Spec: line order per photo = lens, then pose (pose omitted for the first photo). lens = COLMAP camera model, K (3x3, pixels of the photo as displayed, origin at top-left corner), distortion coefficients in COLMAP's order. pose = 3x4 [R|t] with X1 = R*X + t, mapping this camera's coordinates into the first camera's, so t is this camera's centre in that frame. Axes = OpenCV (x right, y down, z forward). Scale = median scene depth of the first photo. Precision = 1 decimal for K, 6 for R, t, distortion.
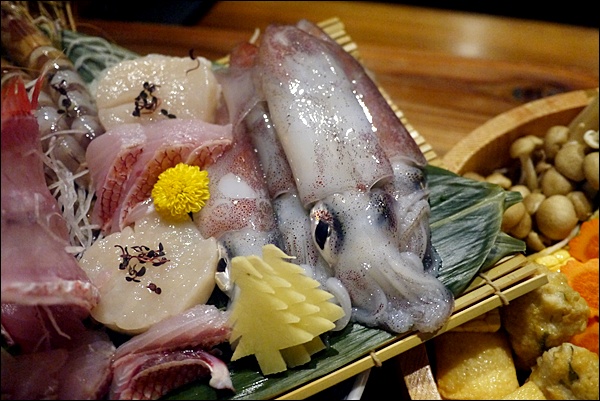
lens RADIAL K [[508.2, 0, 300.9], [0, 508.2, 202.8], [0, 0, 1]] dist [-0.059165, 0.015158]
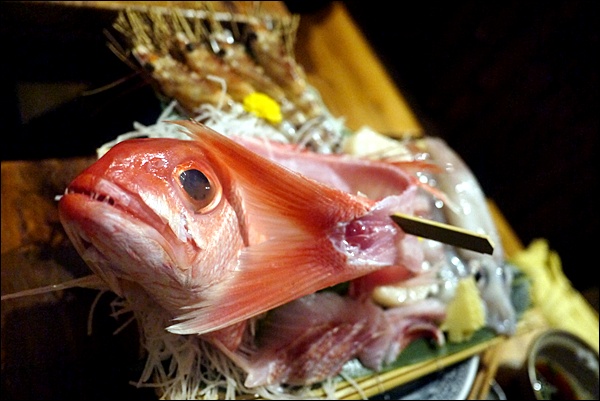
lens RADIAL K [[508.2, 0, 301.6], [0, 508.2, 199.4], [0, 0, 1]] dist [-0.059165, 0.015158]
pose [[0.841727, 0.321391, 0.433824, -1.319477], [-0.299439, 0.946511, -0.120220, 0.194065], [-0.449257, -0.028712, 0.892941, -0.371654]]
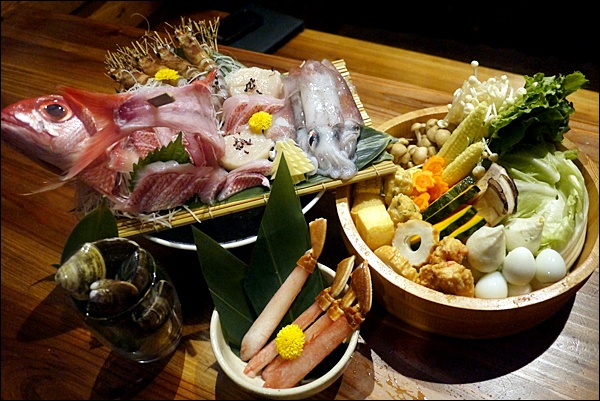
lens RADIAL K [[508.2, 0, 302.2], [0, 508.2, 202.1], [0, 0, 1]] dist [-0.059165, 0.015158]
pose [[0.984551, 0.134346, -0.112296, 0.297291], [-0.140555, 0.988845, -0.049292, 0.461394], [0.104421, 0.064315, 0.992451, -1.422215]]
